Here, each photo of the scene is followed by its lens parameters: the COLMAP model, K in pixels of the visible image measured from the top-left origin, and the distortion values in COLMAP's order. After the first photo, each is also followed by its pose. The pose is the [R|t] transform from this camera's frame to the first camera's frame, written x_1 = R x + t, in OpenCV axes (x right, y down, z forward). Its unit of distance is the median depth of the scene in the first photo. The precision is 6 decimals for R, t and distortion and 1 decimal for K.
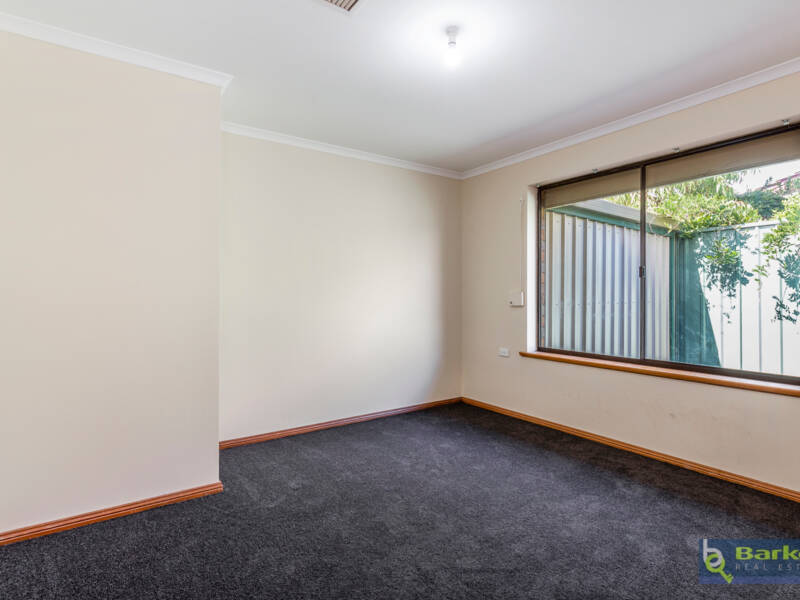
lens RADIAL K [[413.9, 0, 396.4], [0, 413.9, 299.5], [0, 0, 1]] dist [0.003384, -0.000660]
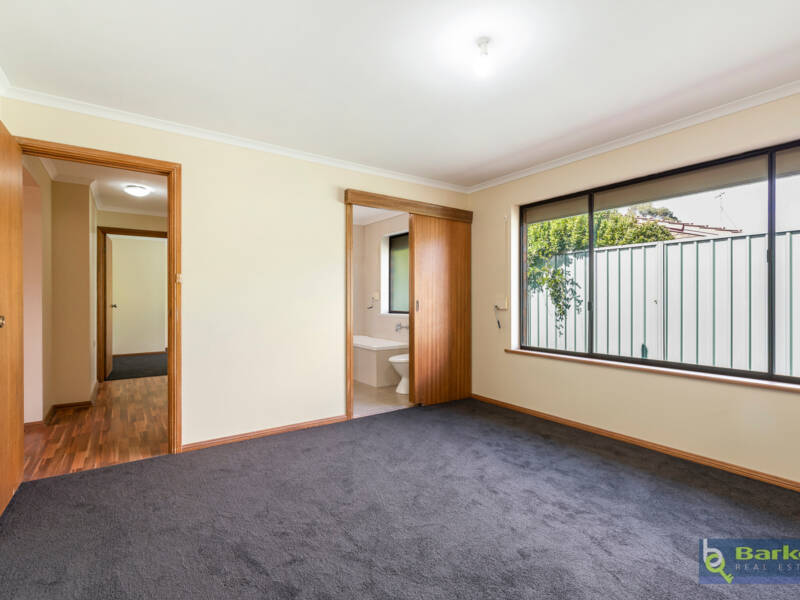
lens RADIAL K [[354.5, 0, 399.5], [0, 354.5, 303.2], [0, 0, 1]] dist [-0.020588, 0.000191]
pose [[0.999585, 0.002226, 0.028730, -0.089994], [-0.002237, 0.999997, 0.000355, -0.001119], [-0.028729, -0.000419, 0.999587, 0.126498]]
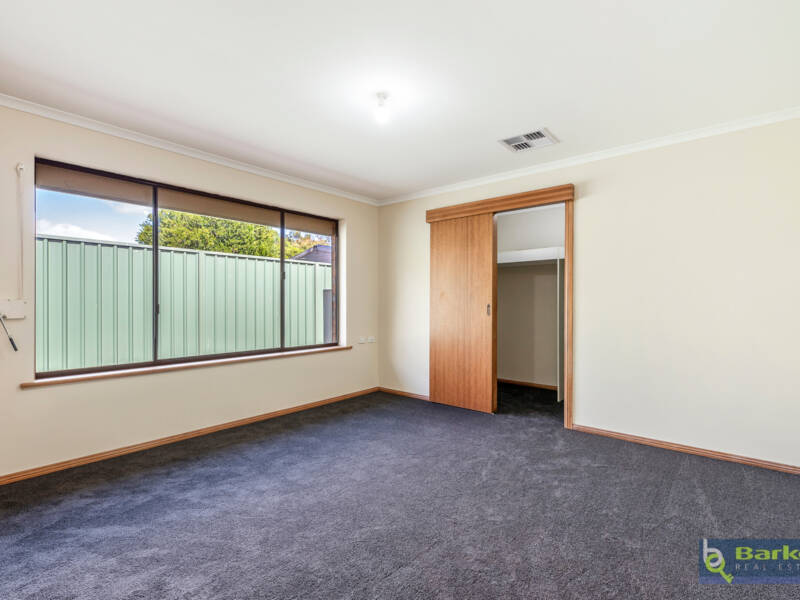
lens RADIAL K [[354.5, 0, 399.5], [0, 354.5, 303.2], [0, 0, 1]] dist [-0.020588, 0.000191]
pose [[-0.203891, 0.002182, 0.978991, -0.286146], [0.010080, 0.999949, -0.000130, -0.001650], [-0.978942, 0.009842, -0.203902, 0.366560]]
